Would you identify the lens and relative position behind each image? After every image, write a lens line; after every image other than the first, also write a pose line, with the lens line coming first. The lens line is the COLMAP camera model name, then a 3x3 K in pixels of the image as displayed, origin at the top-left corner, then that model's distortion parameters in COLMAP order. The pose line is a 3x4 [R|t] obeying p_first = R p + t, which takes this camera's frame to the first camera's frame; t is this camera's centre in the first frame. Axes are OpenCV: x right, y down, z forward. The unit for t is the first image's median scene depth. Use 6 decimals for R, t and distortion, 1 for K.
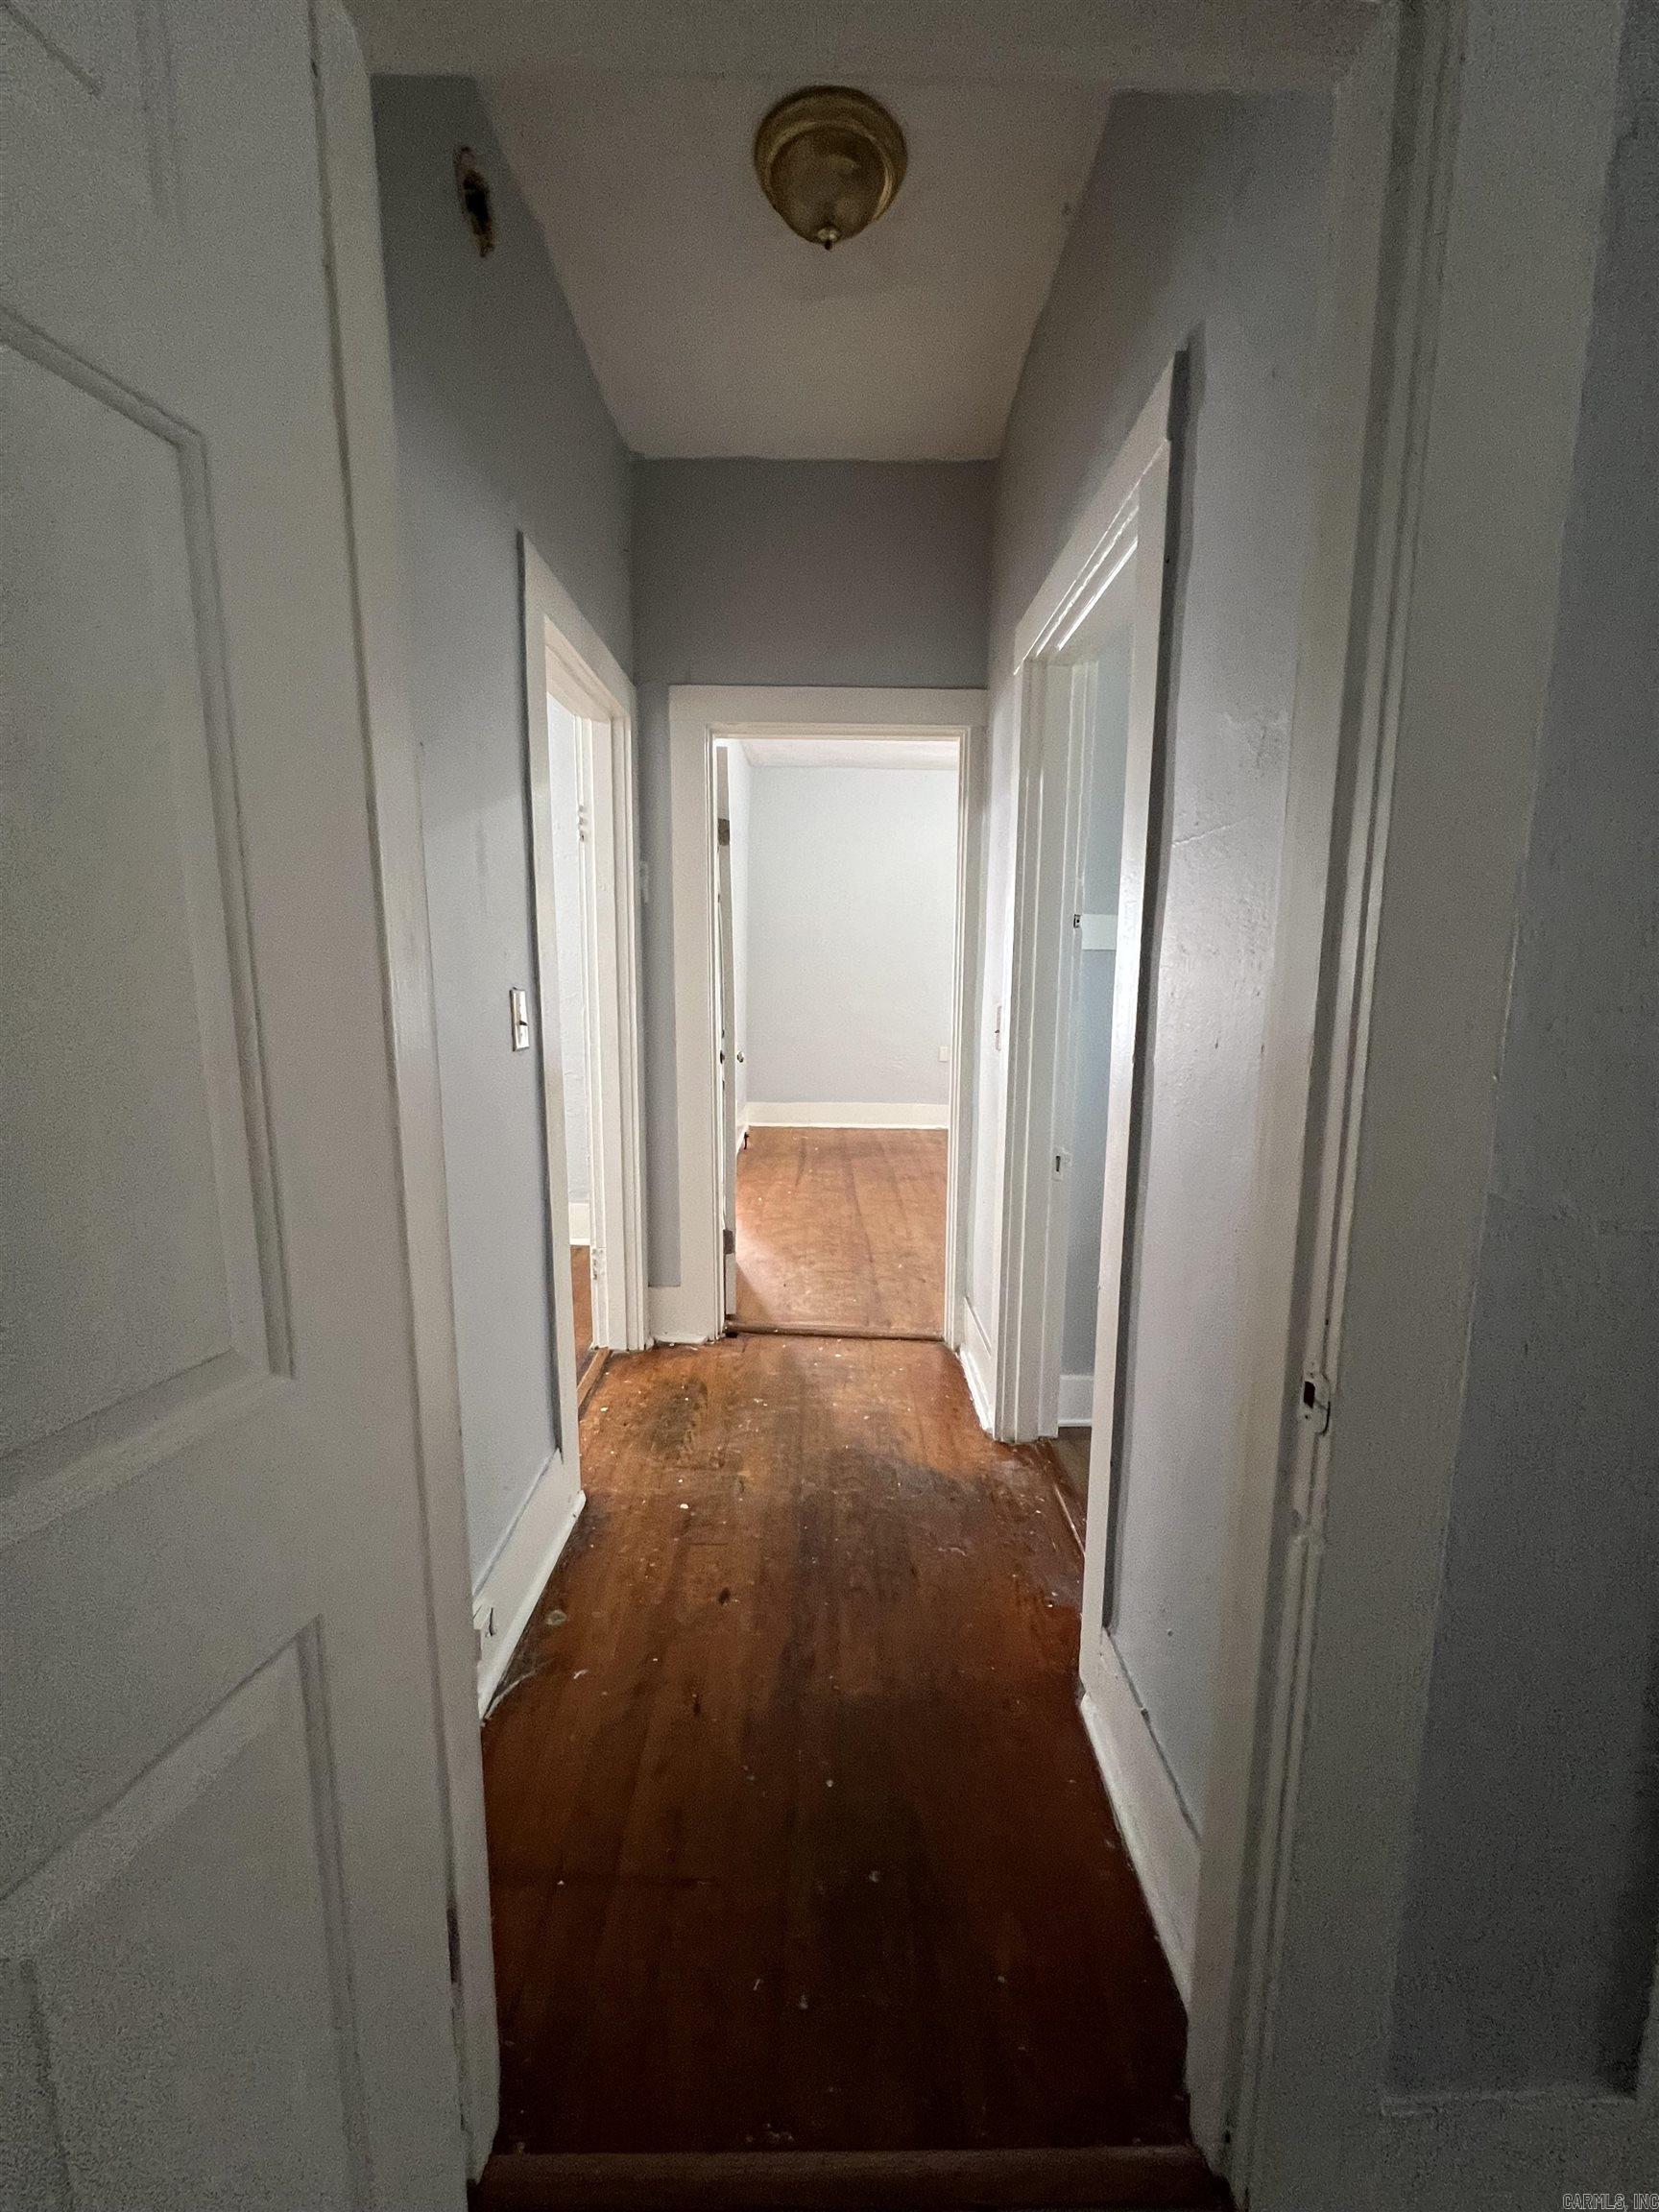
lens RADIAL K [[893.8, 0, 828.9], [0, 893.8, 1108.5], [0, 0, 1]] dist [0.000487, -0.000015]
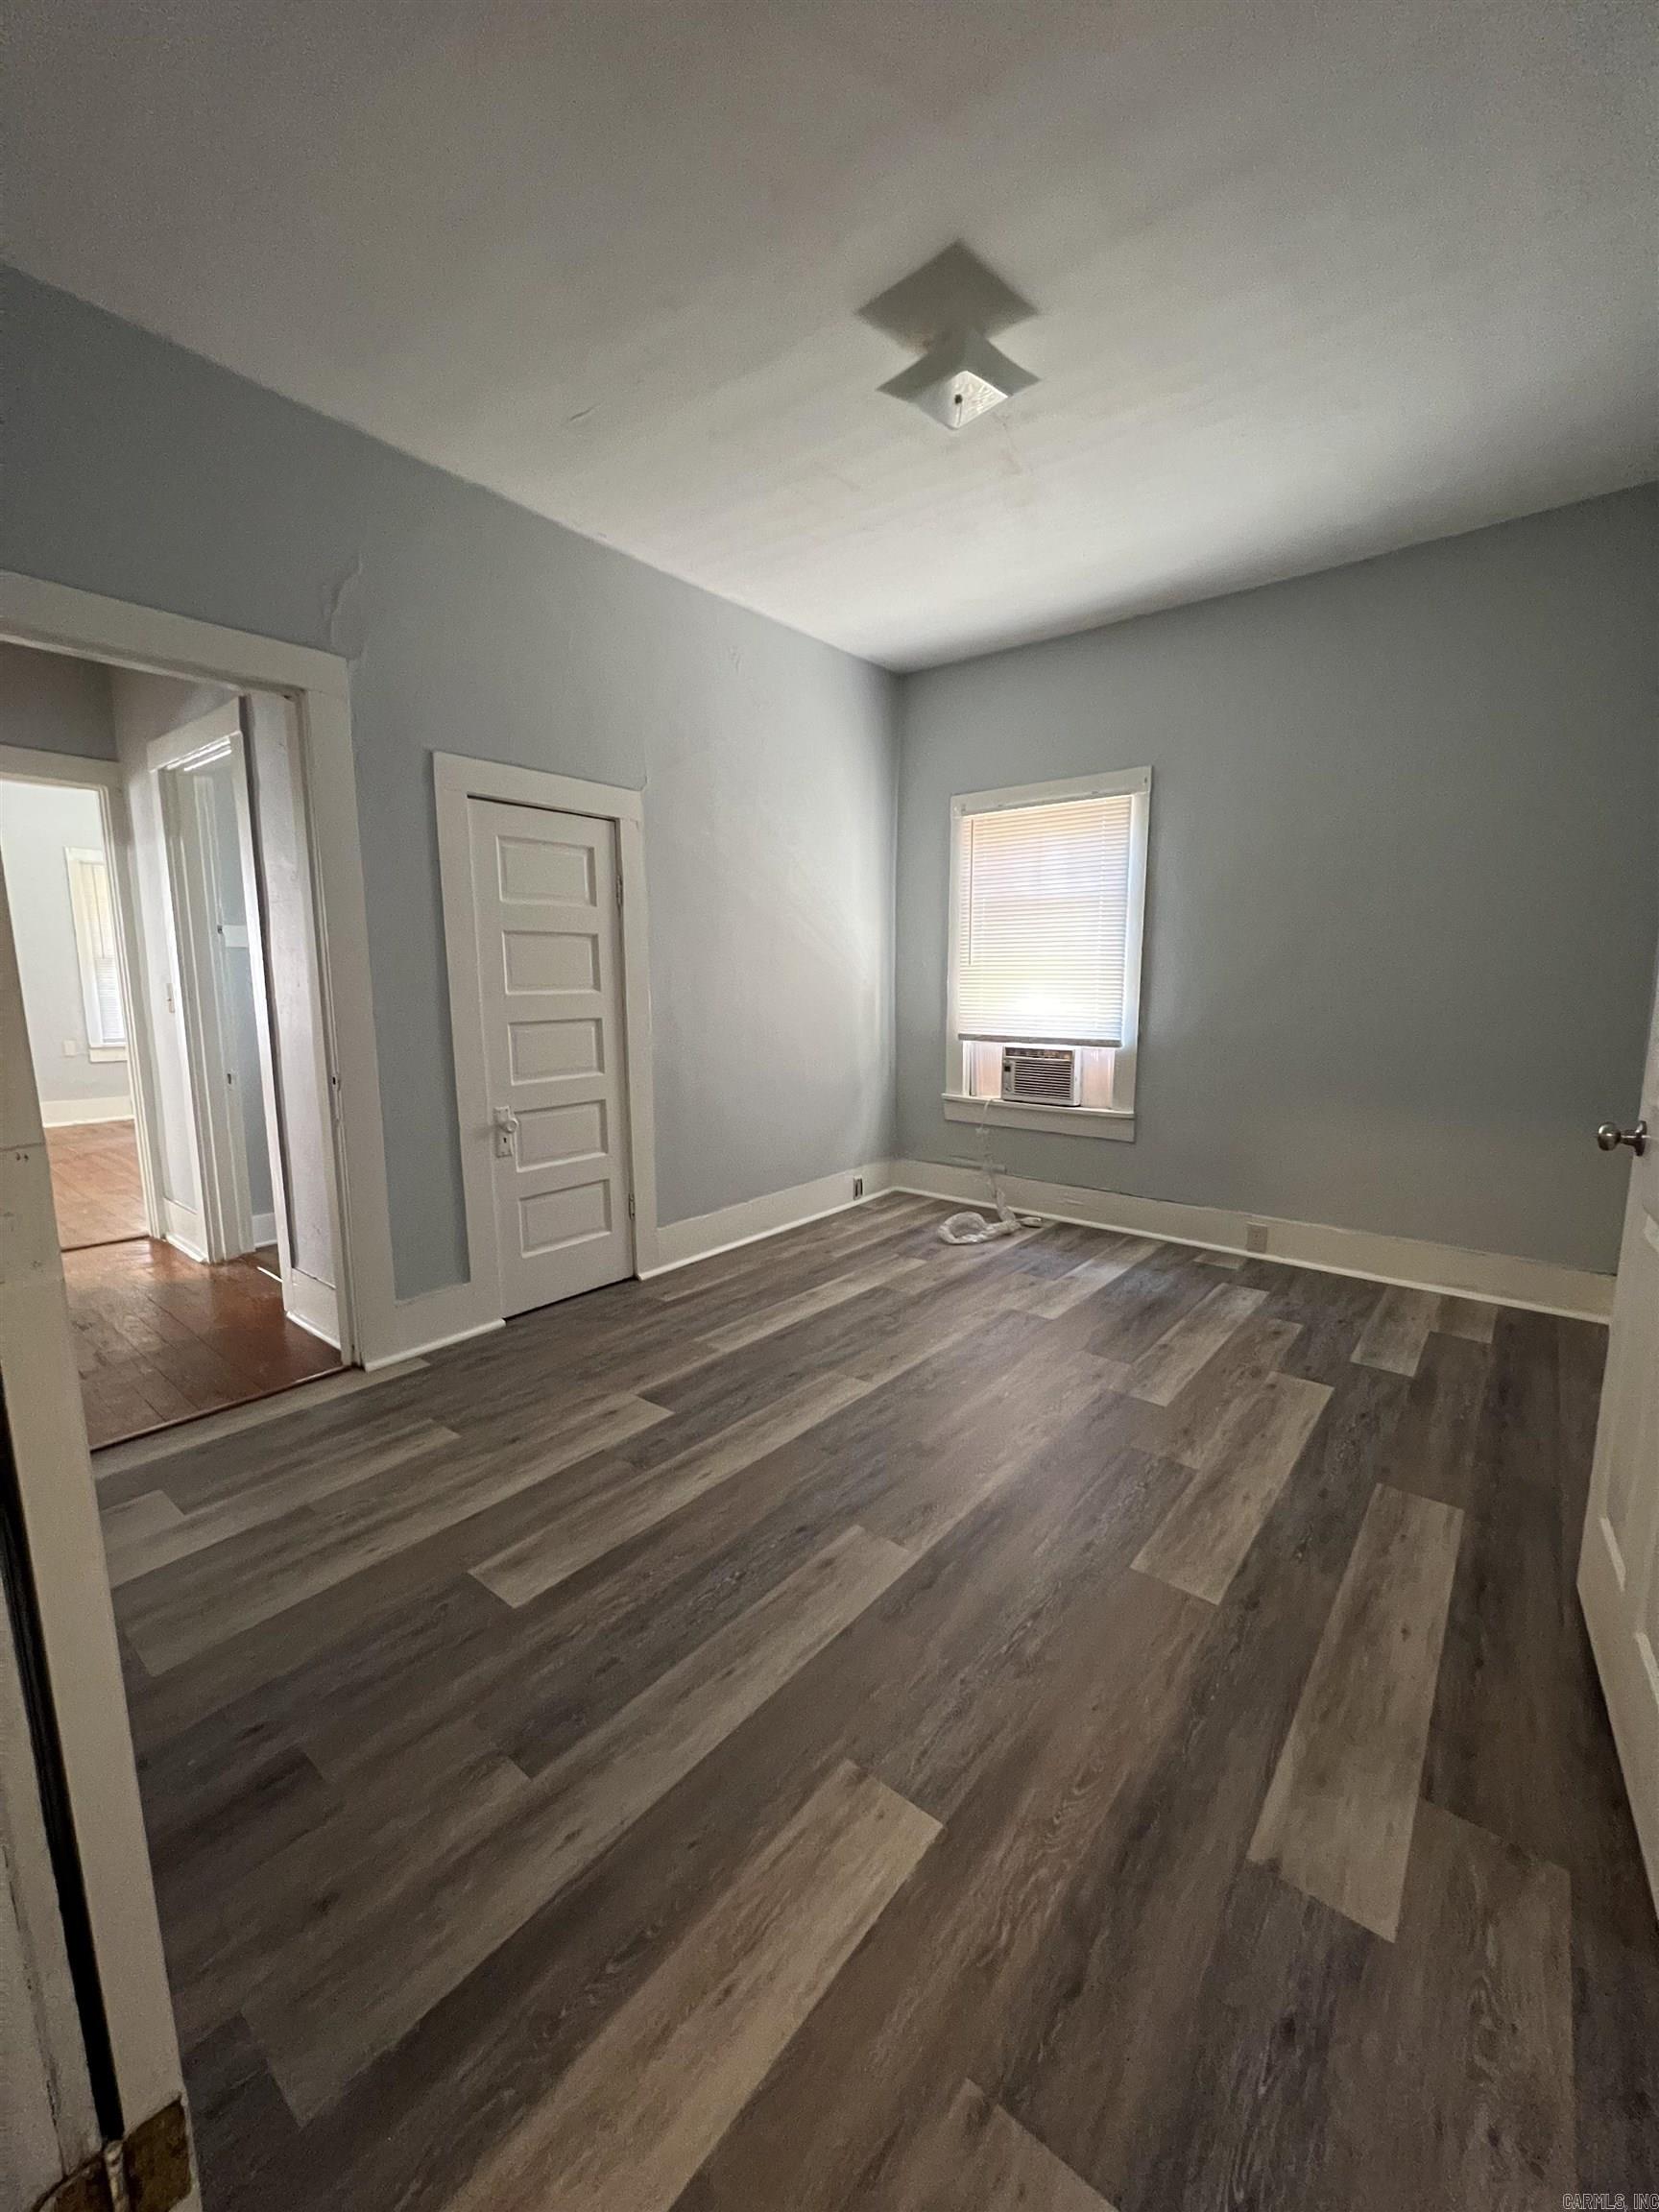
lens RADIAL K [[893.8, 0, 806.3], [0, 893.8, 1119.6], [0, 0, 1]] dist [0.000487, -0.000015]
pose [[0.654996, -0.124194, 0.745357, -0.267205], [0.115749, 0.991250, 0.063449, 0.148373], [-0.746715, 0.044716, 0.663640, -0.827036]]
